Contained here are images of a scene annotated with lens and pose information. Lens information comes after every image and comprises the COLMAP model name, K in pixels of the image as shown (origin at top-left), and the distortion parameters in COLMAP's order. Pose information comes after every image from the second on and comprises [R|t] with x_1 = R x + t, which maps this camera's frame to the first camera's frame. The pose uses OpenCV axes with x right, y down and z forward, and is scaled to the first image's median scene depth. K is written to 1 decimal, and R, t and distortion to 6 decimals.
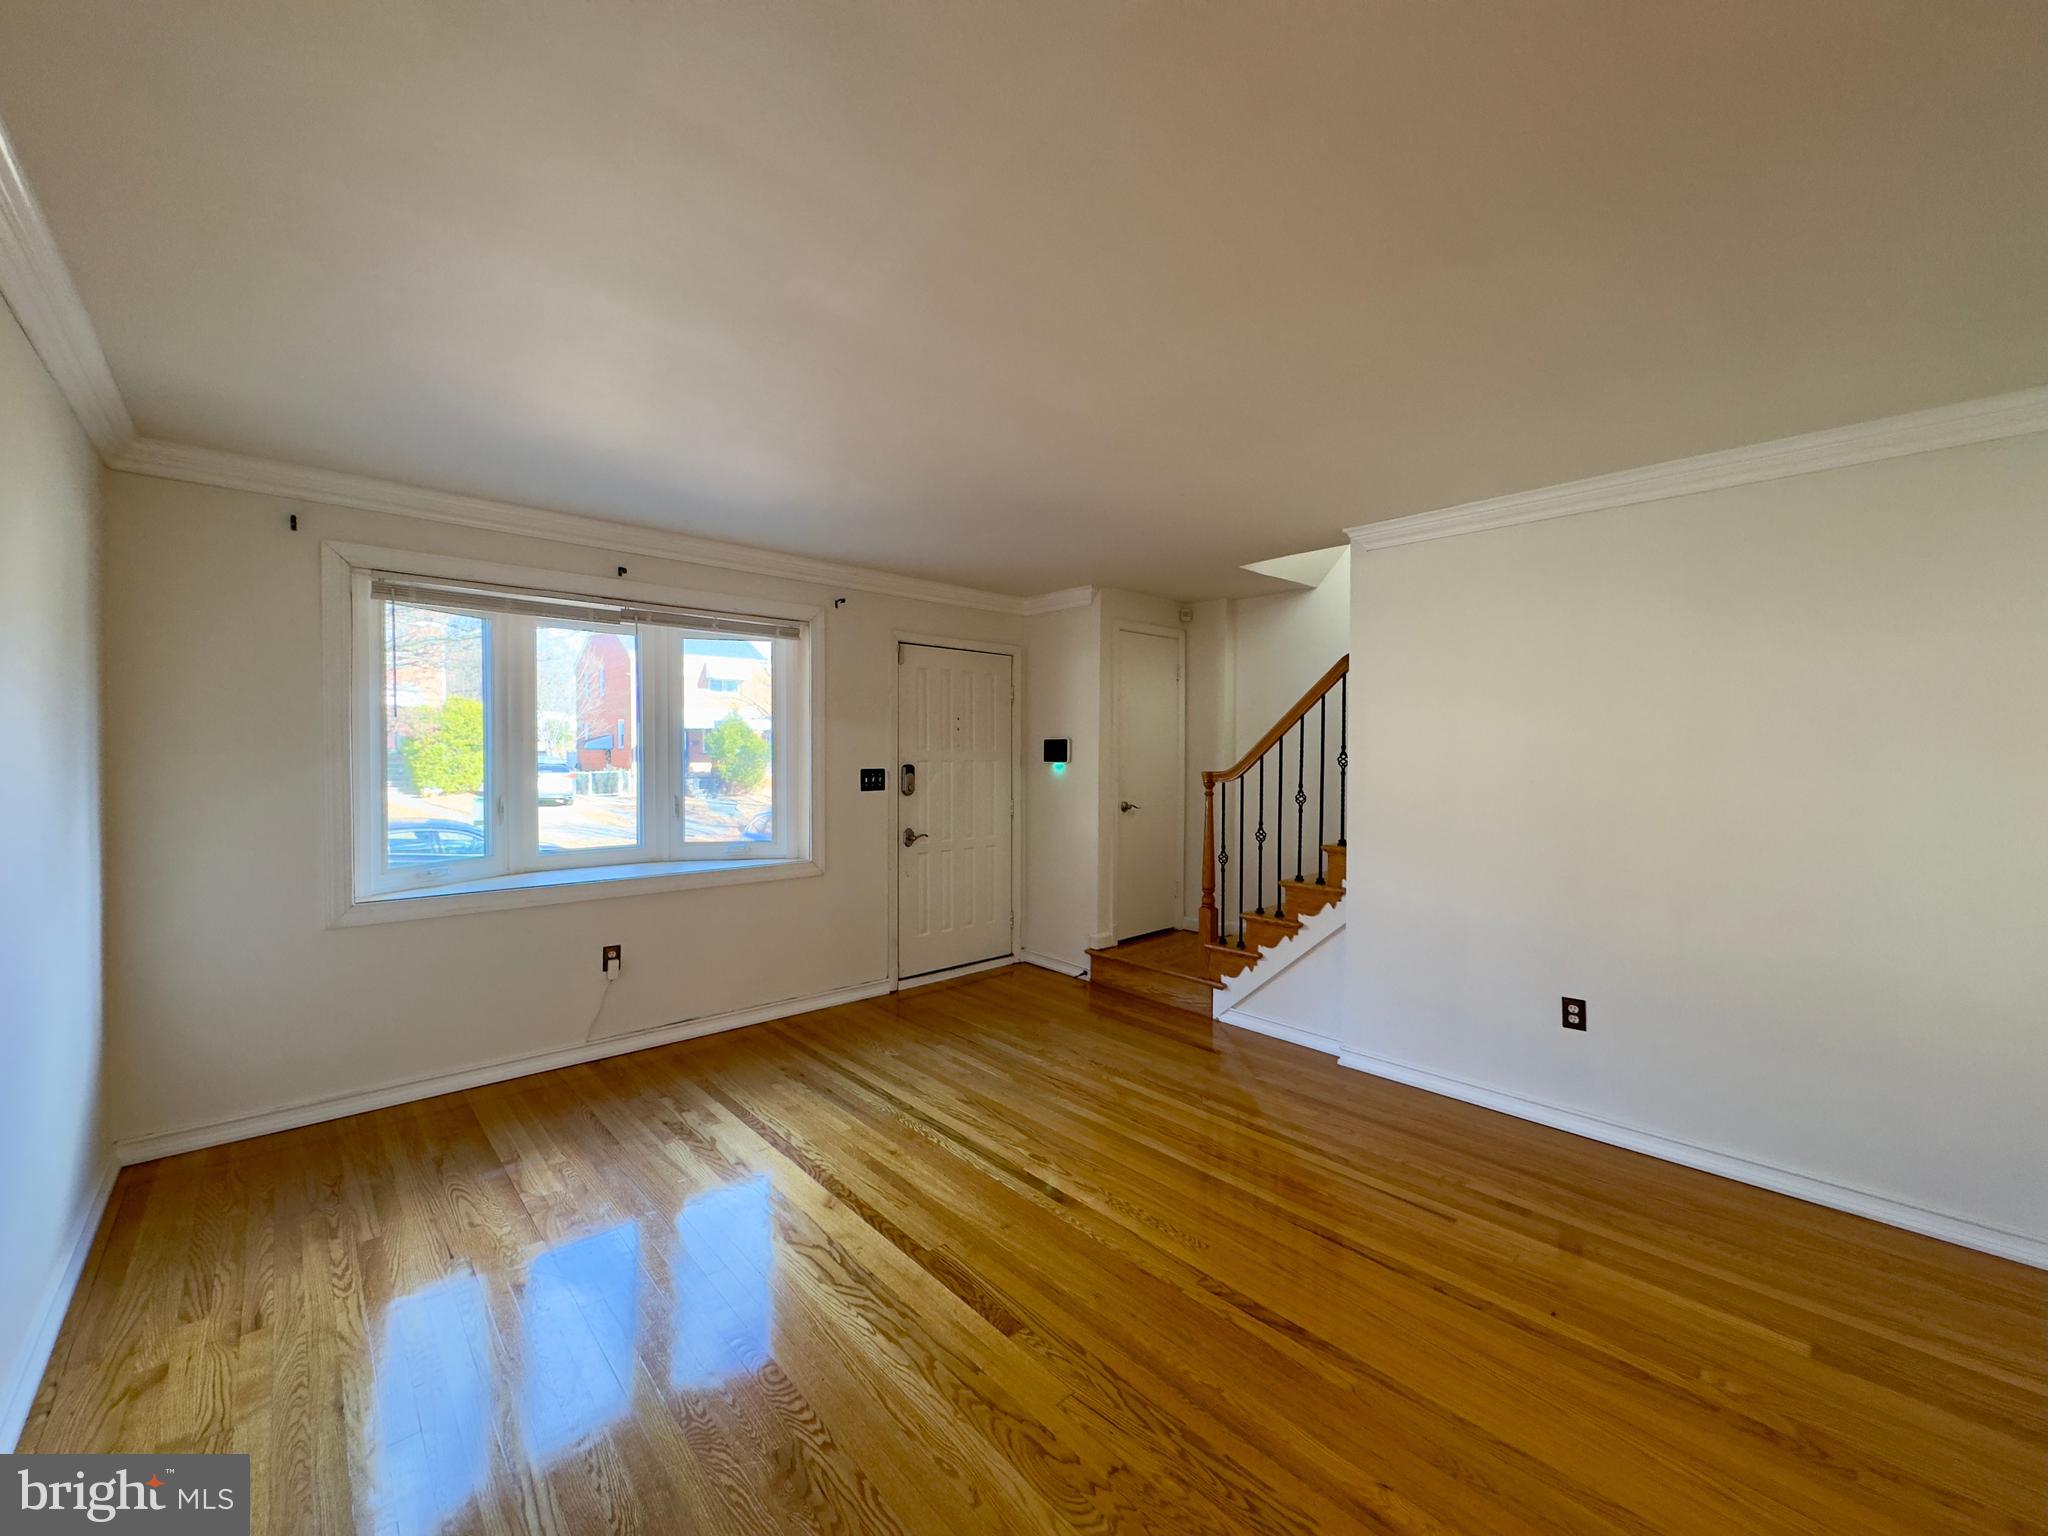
lens RADIAL K [[818.2, 0, 1017.4], [0, 818.2, 764.7], [0, 0, 1]] dist [-0.002333, -0.000292]
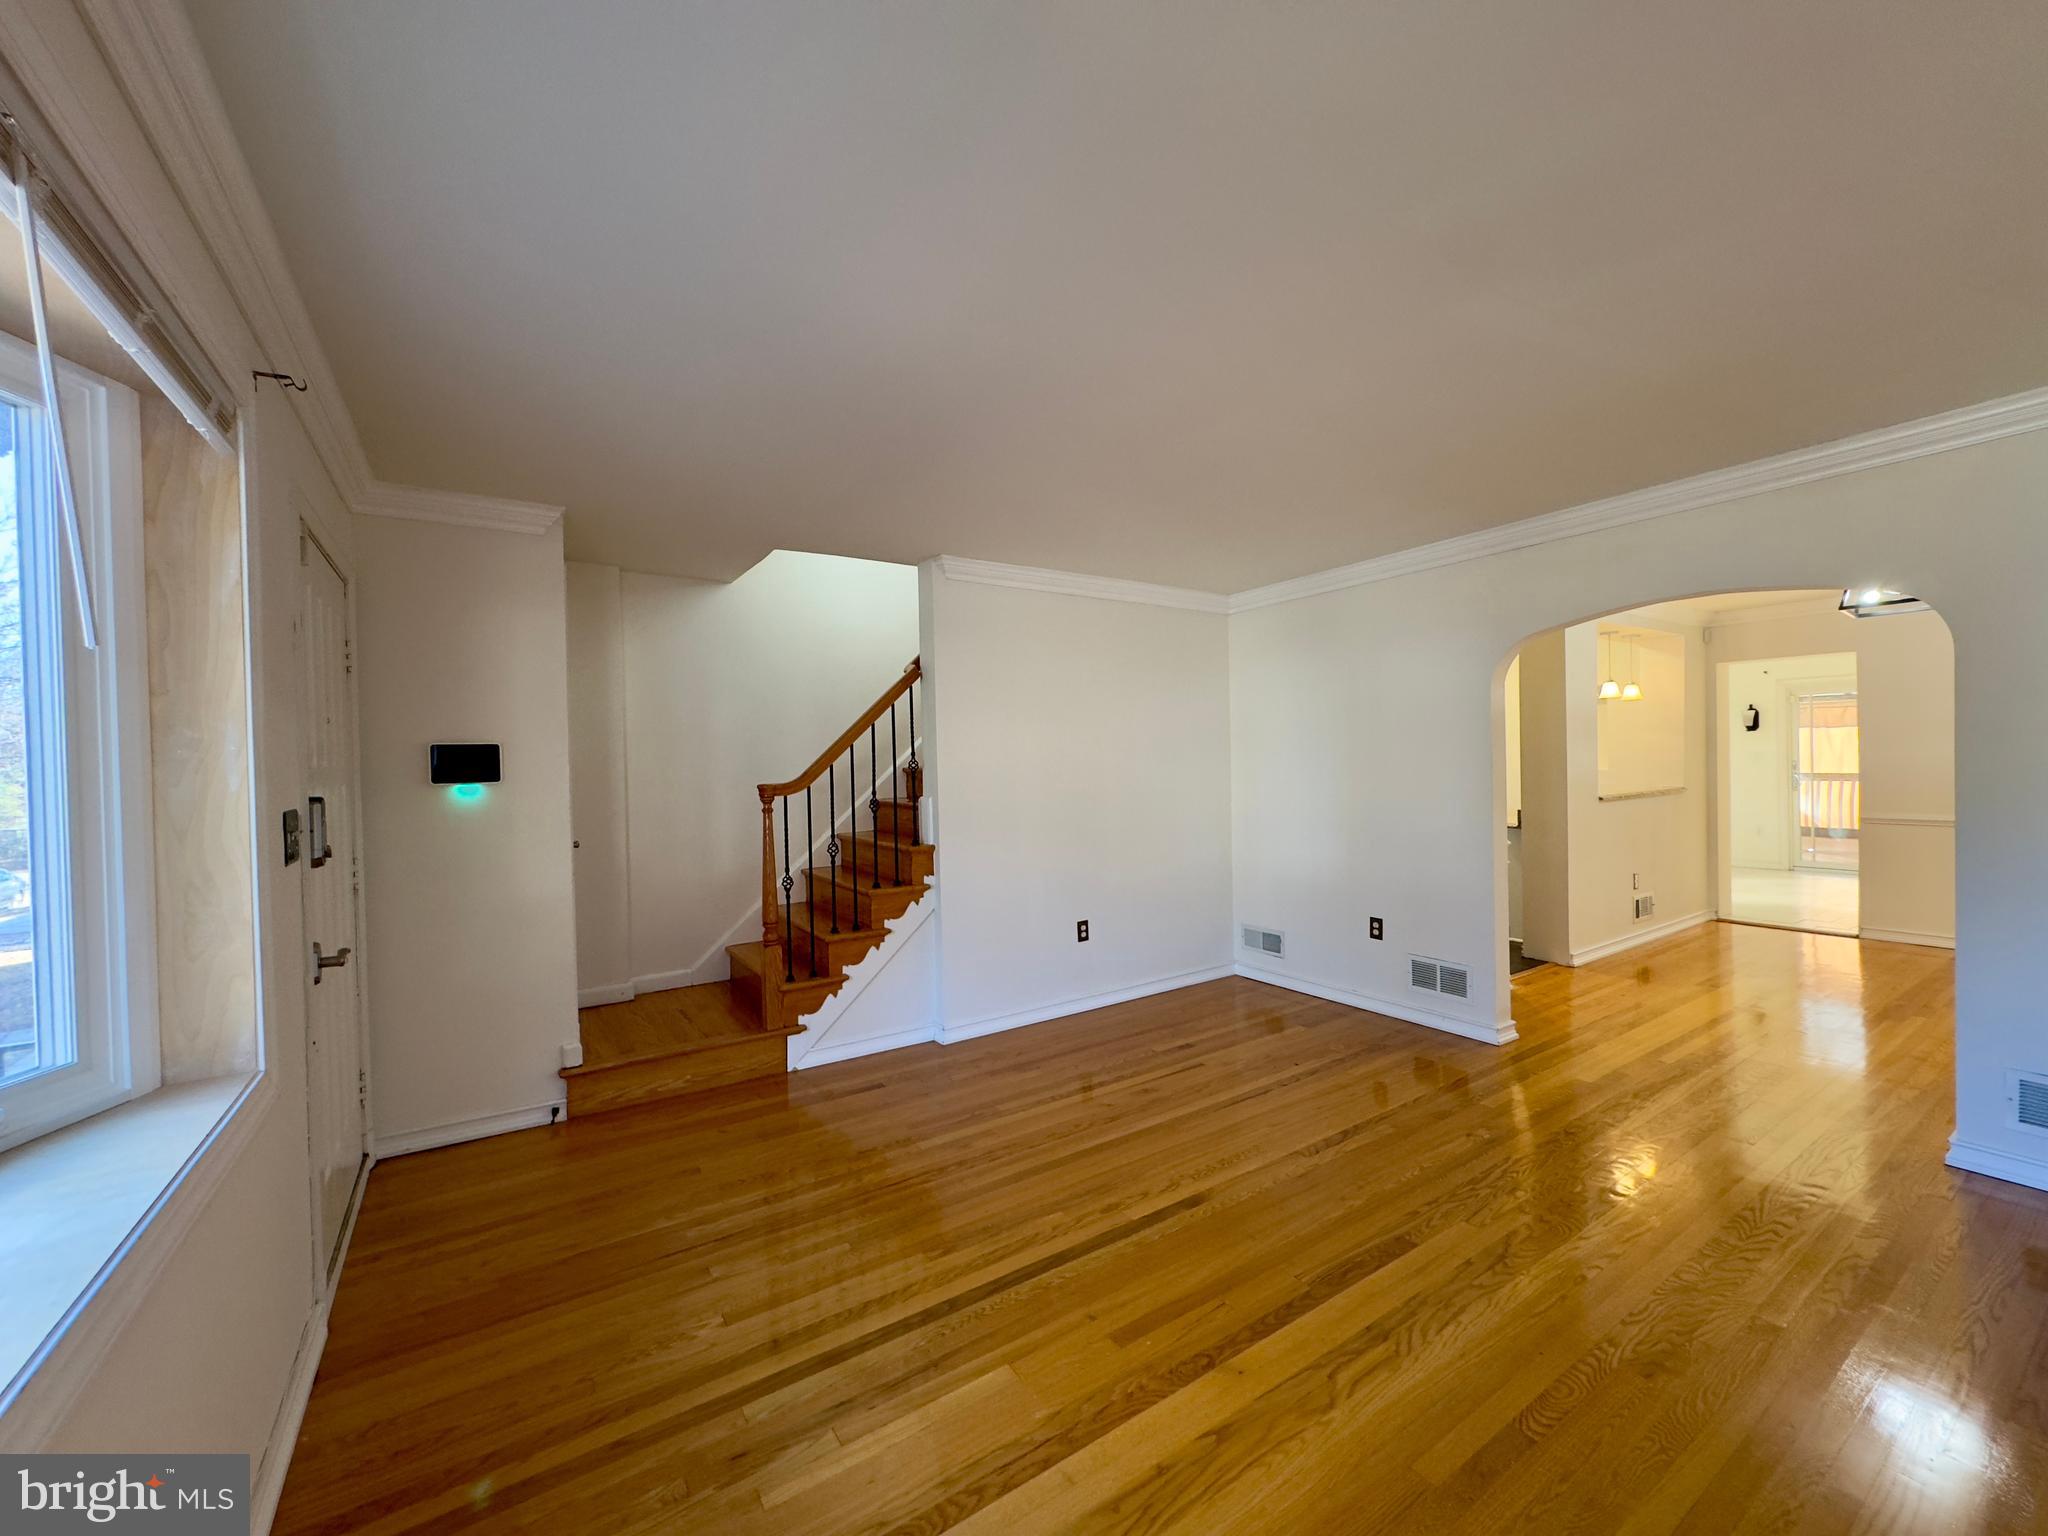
lens RADIAL K [[818.2, 0, 1020.9], [0, 818.2, 768.2], [0, 0, 1]] dist [-0.002333, -0.000292]
pose [[0.146639, -0.016865, 0.989046, -0.679696], [0.034611, 0.999330, 0.011909, -0.010927], [-0.988584, 0.032485, 0.147125, 0.746601]]
